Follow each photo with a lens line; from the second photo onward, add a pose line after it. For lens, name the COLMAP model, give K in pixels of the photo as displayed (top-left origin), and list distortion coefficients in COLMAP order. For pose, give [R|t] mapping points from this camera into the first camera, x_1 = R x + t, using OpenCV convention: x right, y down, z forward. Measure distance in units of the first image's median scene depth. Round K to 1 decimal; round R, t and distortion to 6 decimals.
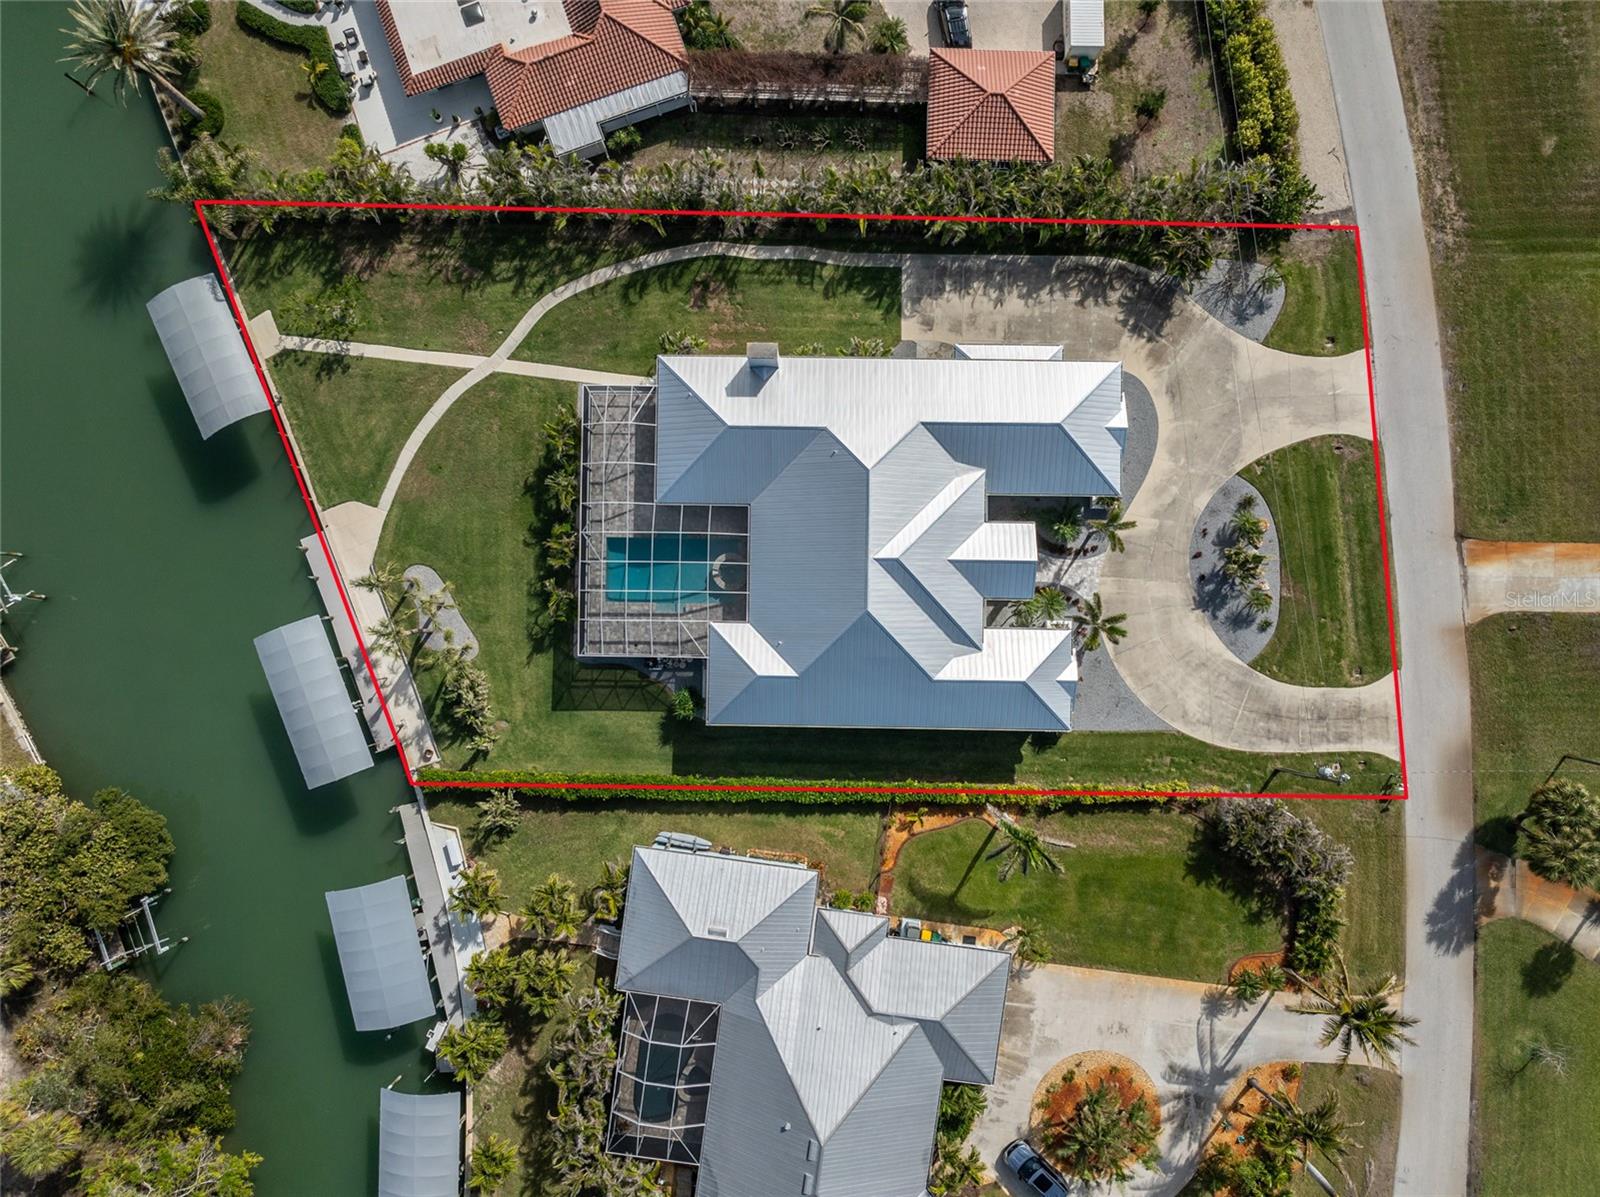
lens RADIAL K [[1151.5, 0, 794.9], [0, 1151.5, 588.9], [0, 0, 1]] dist [-0.036866, 0.002361]
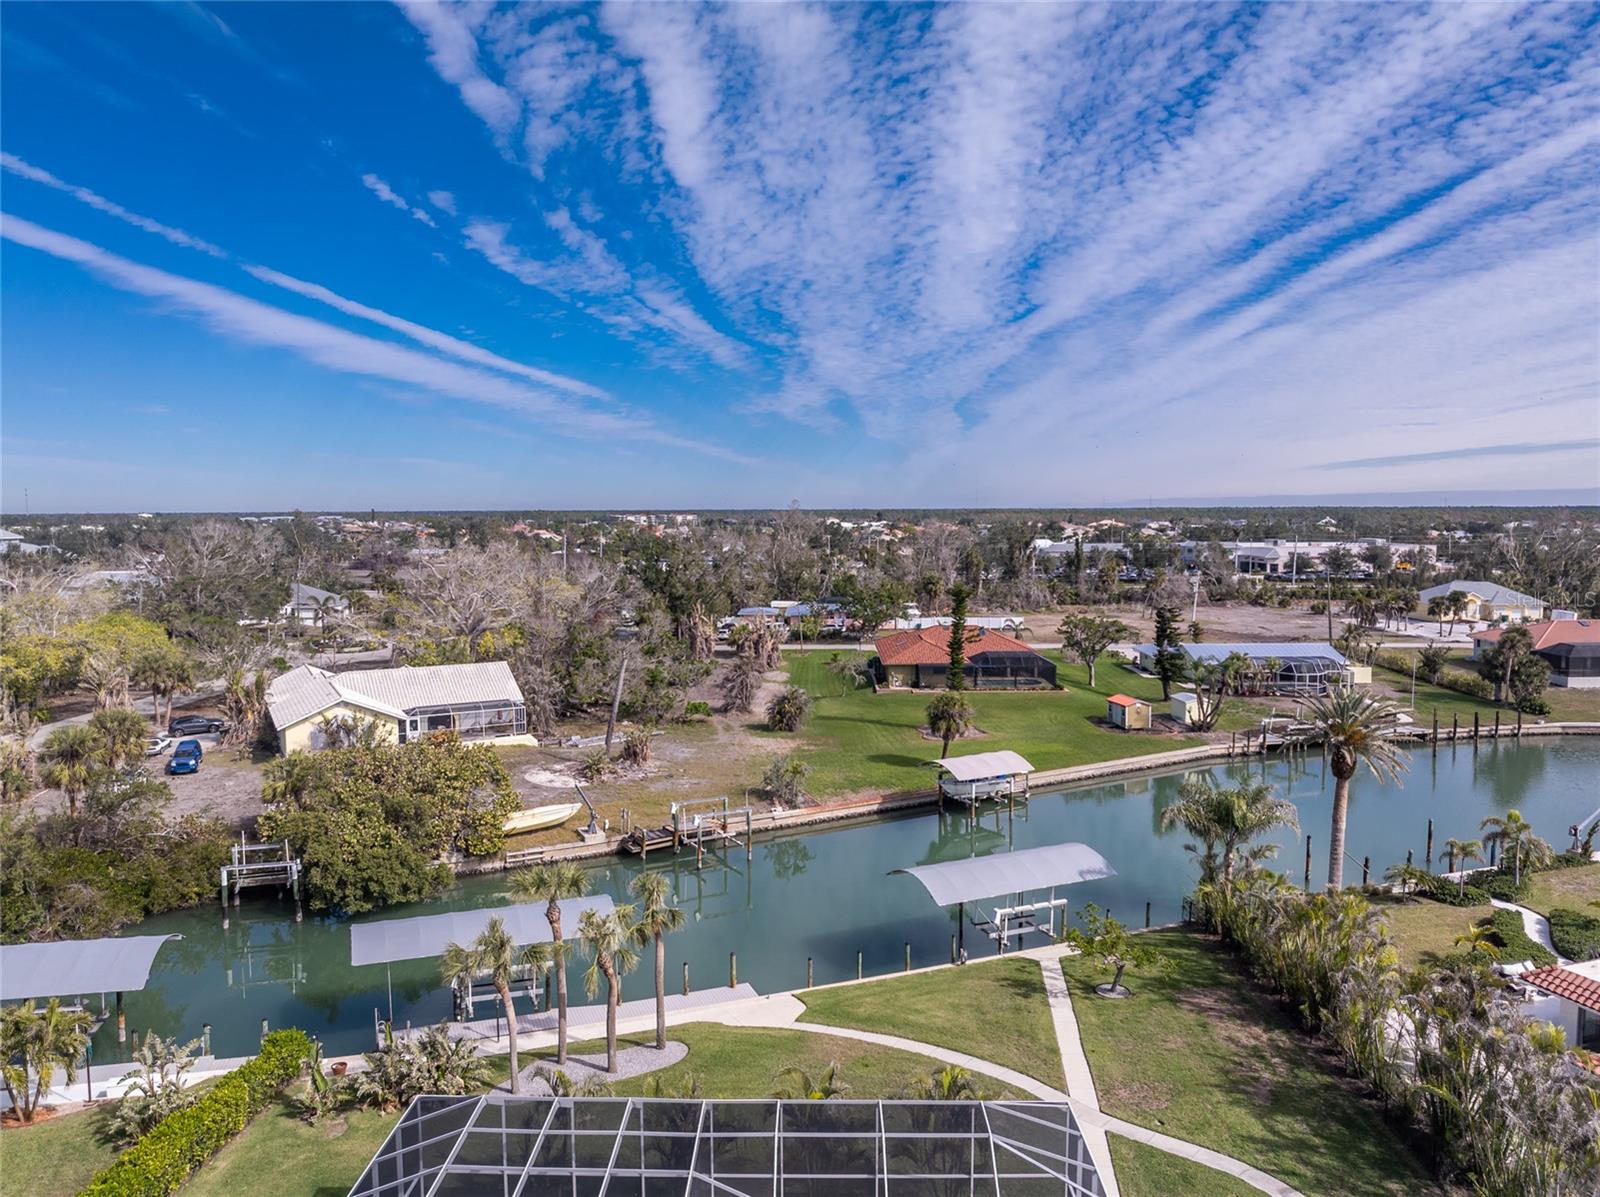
lens RADIAL K [[1151.5, 0, 800.4], [0, 1151.5, 592.3], [0, 0, 1]] dist [-0.036866, 0.002361]
pose [[-0.007304, 0.080028, -0.996766, 0.198329], [-0.999757, 0.020144, 0.008943, -0.084644], [0.020794, 0.996589, 0.079861, 0.743891]]
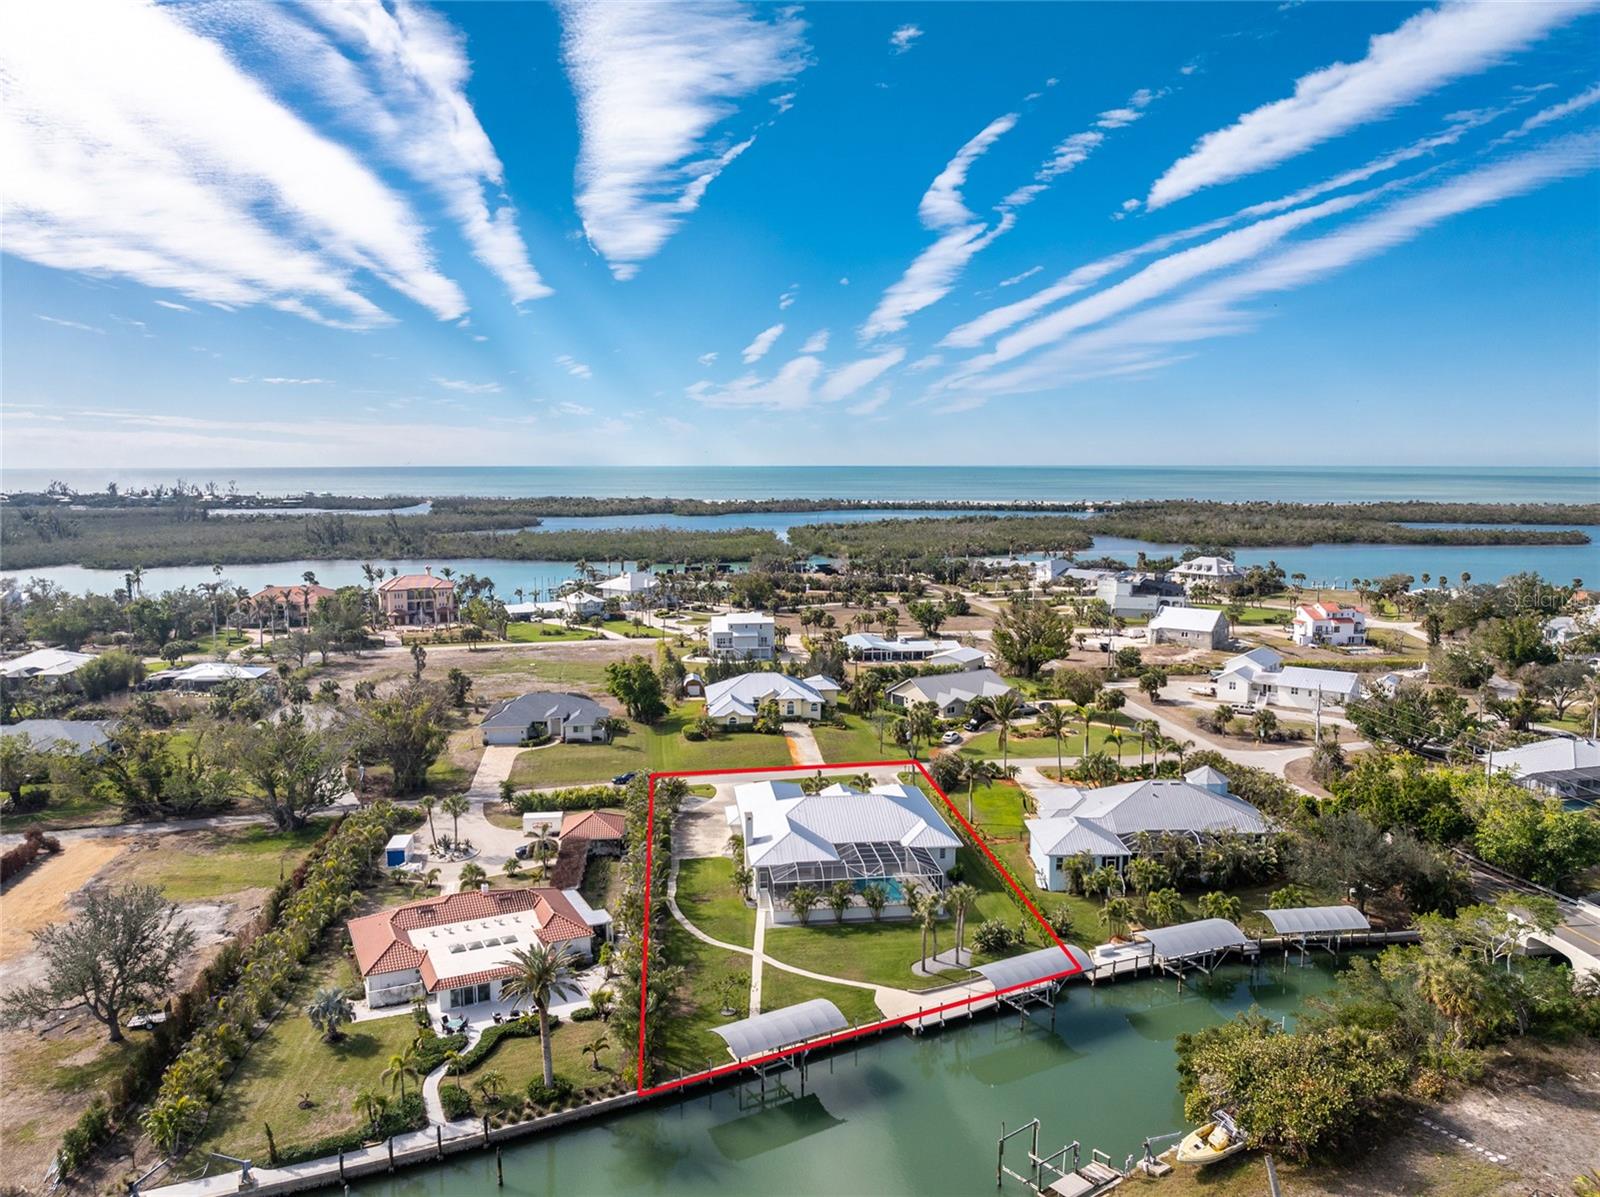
lens RADIAL K [[1151.5, 0, 790.6], [0, 1151.5, 595.3], [0, 0, 1]] dist [-0.036866, 0.002361]
pose [[-0.121893, -0.104911, 0.986983, -1.600528], [0.992401, 0.003951, 0.122982, -0.330331], [-0.016802, 0.994474, 0.103632, 0.425881]]
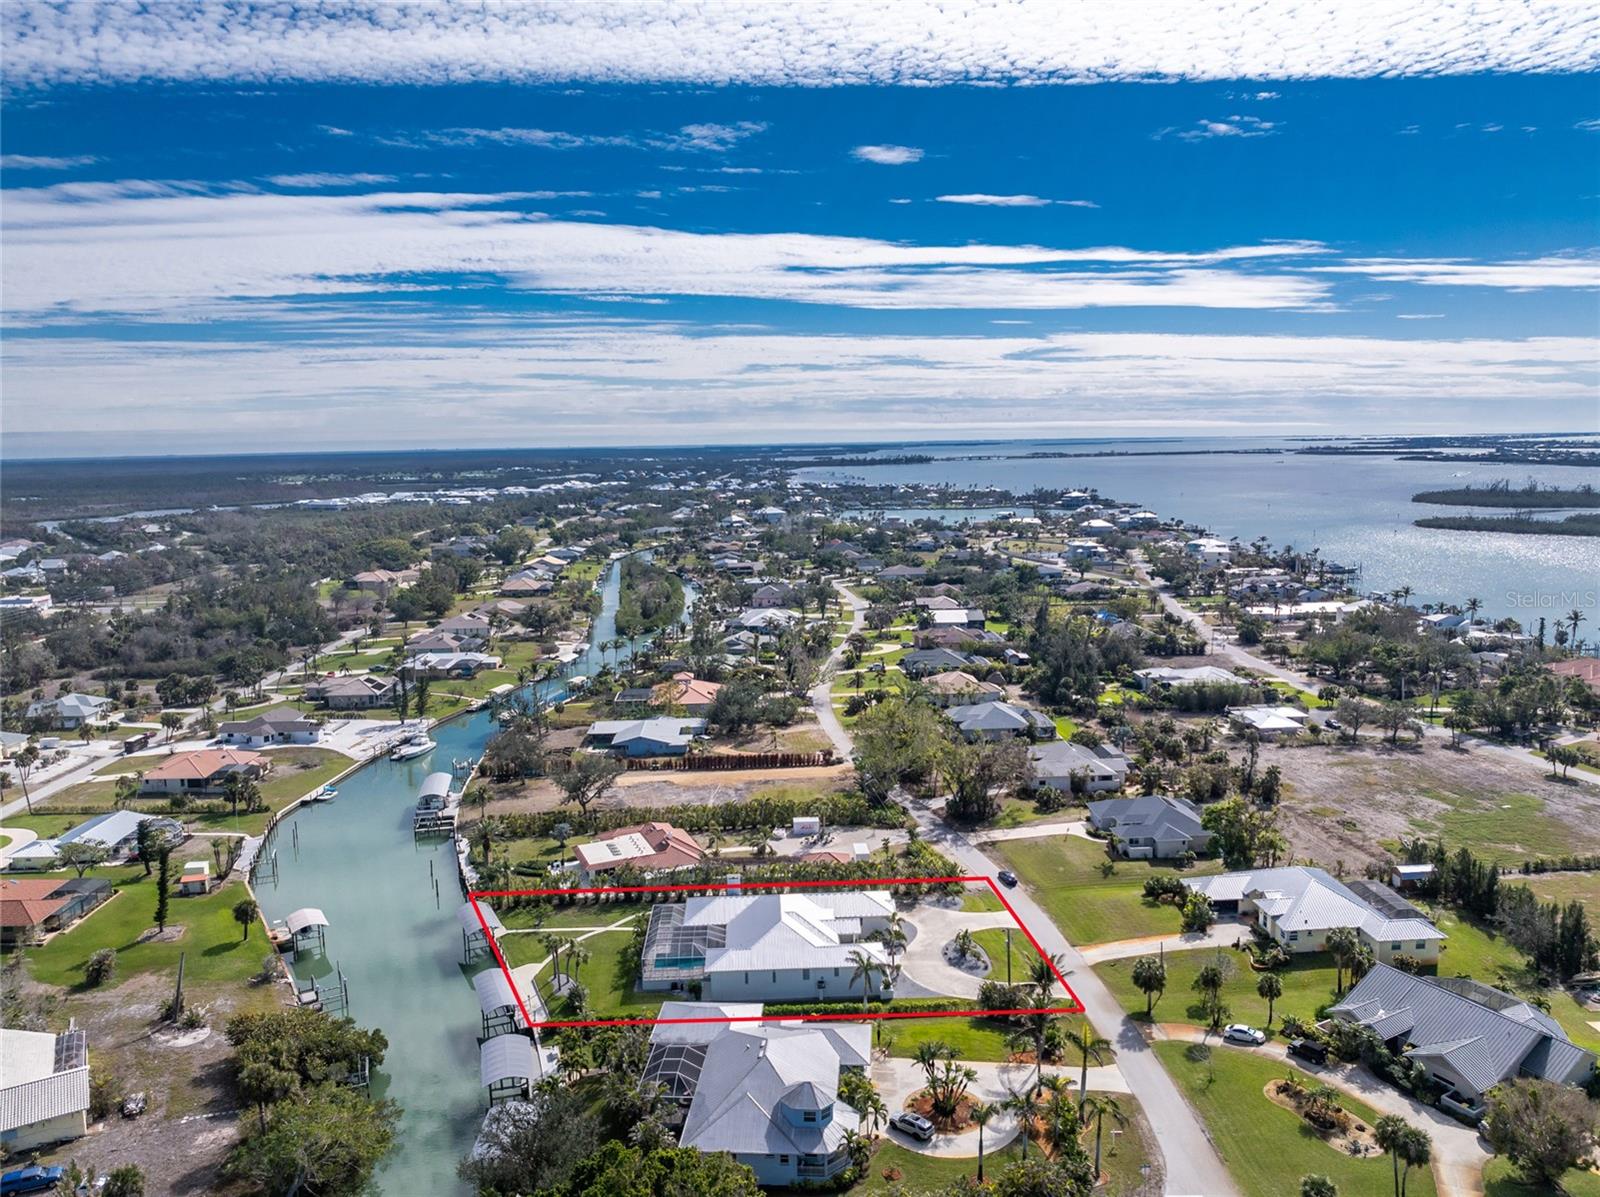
lens RADIAL K [[1151.5, 0, 792.1], [0, 1151.5, 597.2], [0, 0, 1]] dist [-0.036866, 0.002361]
pose [[0.998673, -0.018053, 0.048242, -0.008510], [0.050434, 0.152306, -0.987046, 1.865292], [0.010471, 0.988168, 0.153015, 0.057482]]
